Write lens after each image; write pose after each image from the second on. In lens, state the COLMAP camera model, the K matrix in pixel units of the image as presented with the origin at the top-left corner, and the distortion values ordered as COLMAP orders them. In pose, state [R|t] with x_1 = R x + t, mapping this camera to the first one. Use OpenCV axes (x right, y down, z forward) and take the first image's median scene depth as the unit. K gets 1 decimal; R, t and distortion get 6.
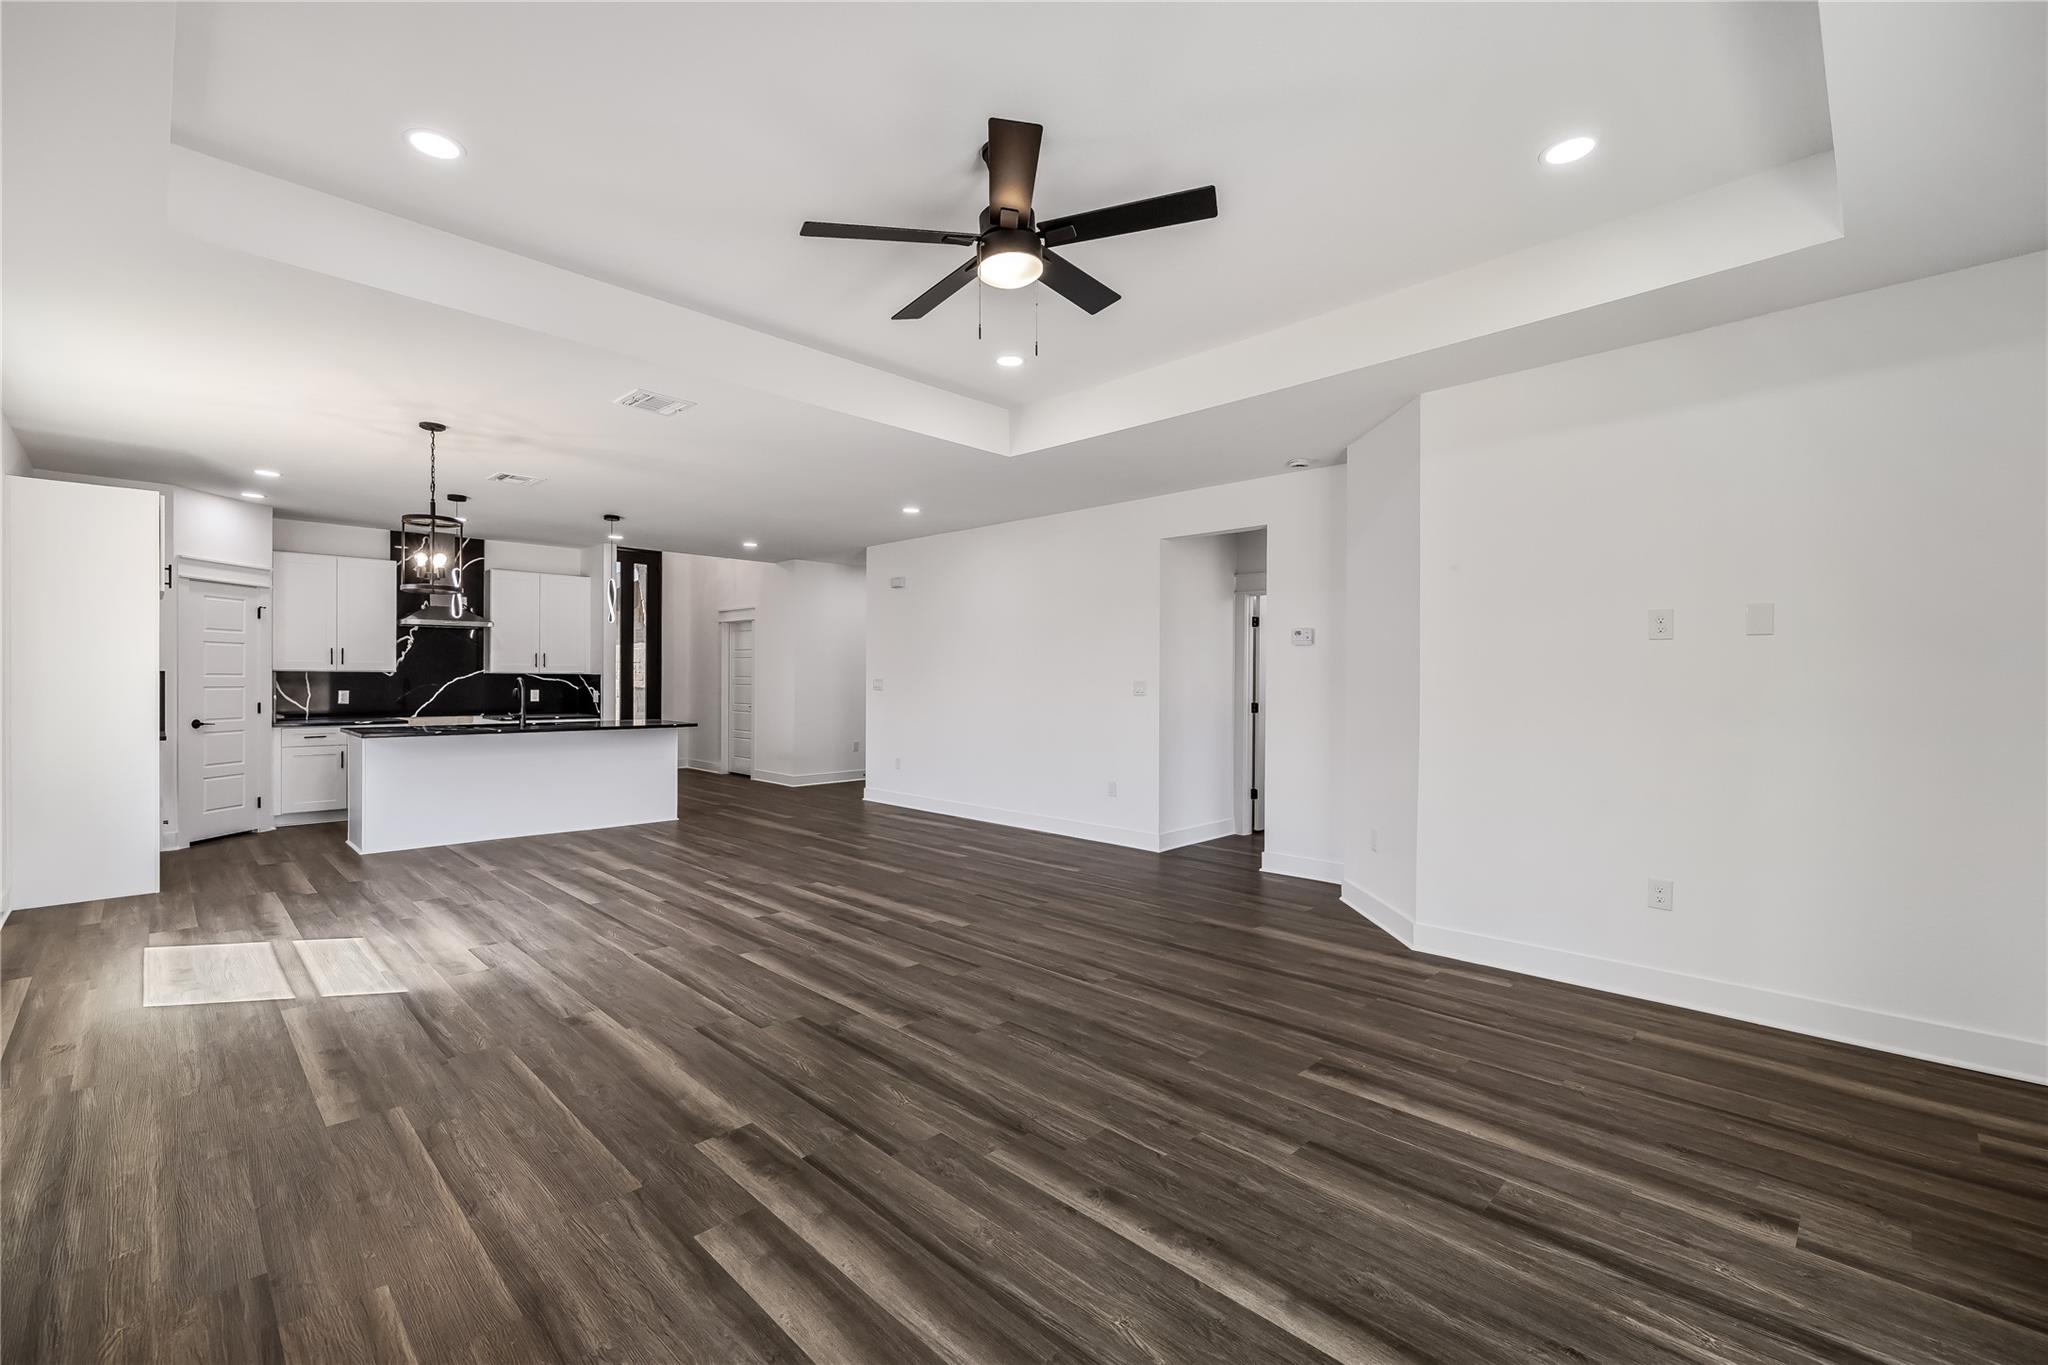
lens RADIAL K [[870.3, 0, 1011.9], [0, 870.3, 682.0], [0, 0, 1]] dist [0.002720, -0.000027]
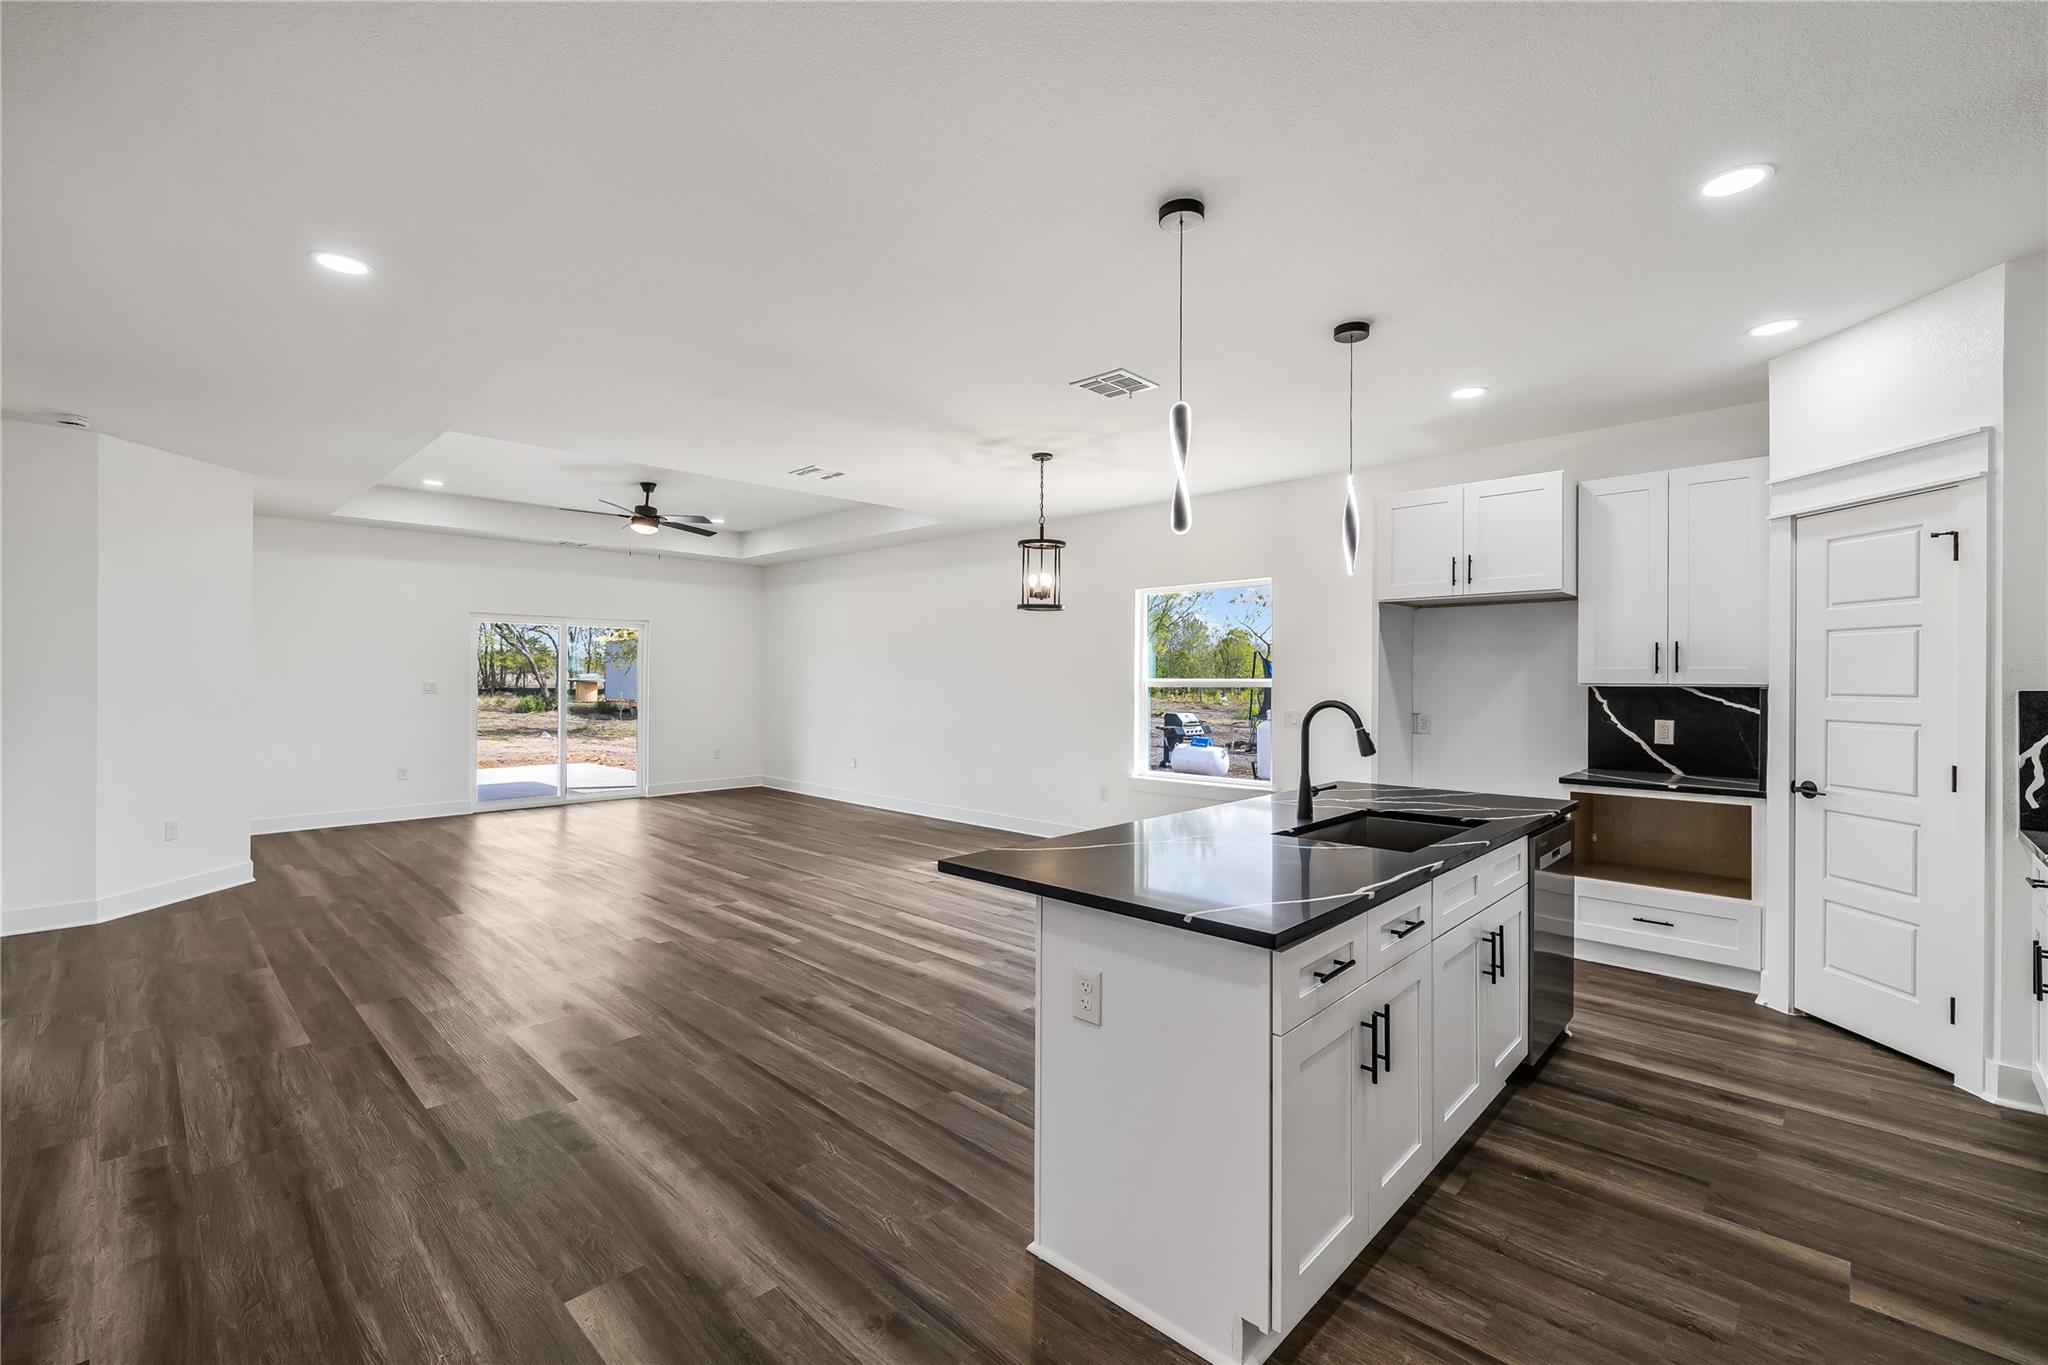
lens RADIAL K [[870.3, 0, 1011.9], [0, 870.3, 682.0], [0, 0, 1]] dist [0.002720, -0.000027]
pose [[-0.999855, -0.008318, -0.014880, -0.650560], [-0.008452, 0.999924, 0.008953, -0.024781], [0.014804, 0.009077, -0.999849, 2.201145]]
